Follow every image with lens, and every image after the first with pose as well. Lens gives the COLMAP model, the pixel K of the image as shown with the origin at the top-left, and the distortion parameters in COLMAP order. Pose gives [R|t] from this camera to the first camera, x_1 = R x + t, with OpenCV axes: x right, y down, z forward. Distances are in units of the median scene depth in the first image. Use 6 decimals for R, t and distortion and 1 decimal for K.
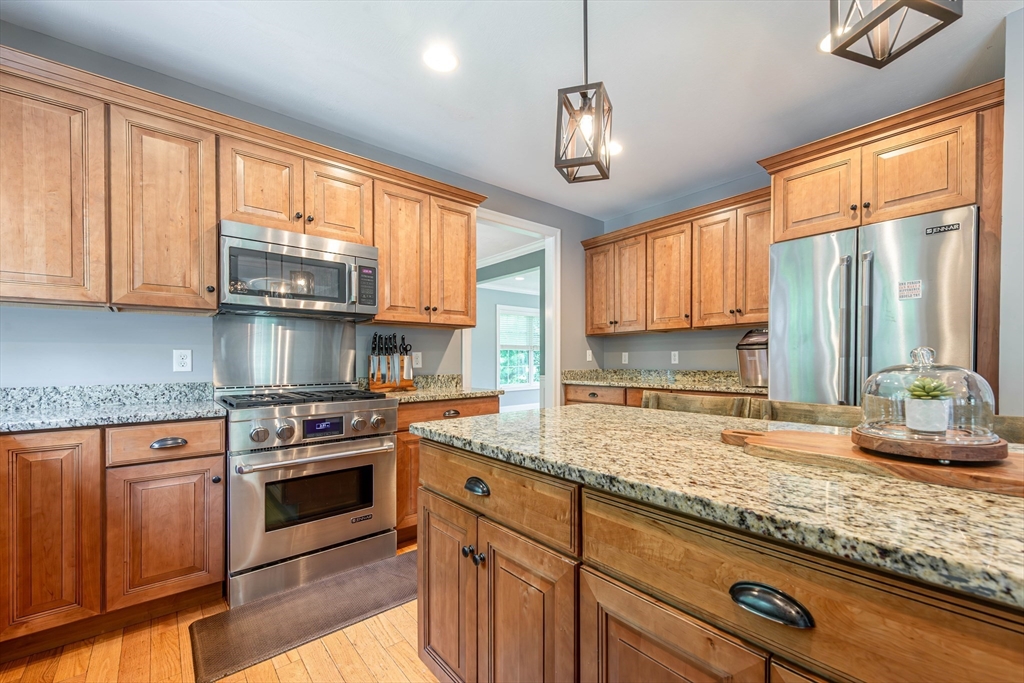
lens RADIAL K [[418.8, 0, 510.7], [0, 418.8, 358.4], [0, 0, 1]] dist [-0.000831, -0.000202]
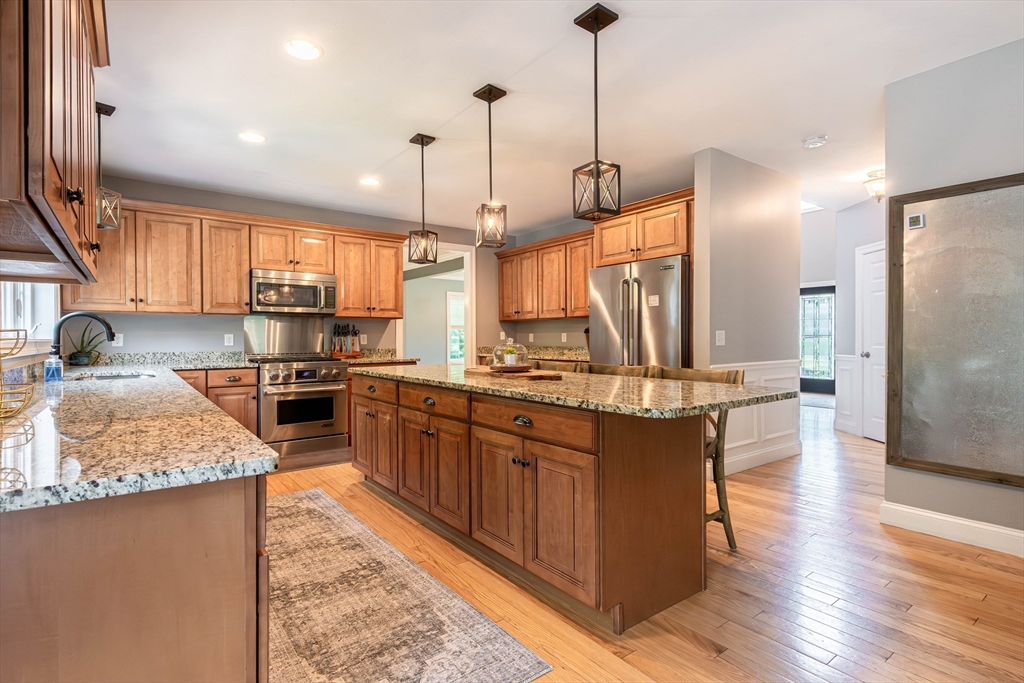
lens RADIAL K [[414.0, 0, 525.4], [0, 414.0, 342.3], [0, 0, 1]] dist [-0.000102, -0.000095]
pose [[0.994929, 0.004166, 0.100497, 0.274728], [-0.005746, 0.999864, 0.015438, -0.015011], [-0.100419, -0.015937, 0.994818, -0.749191]]
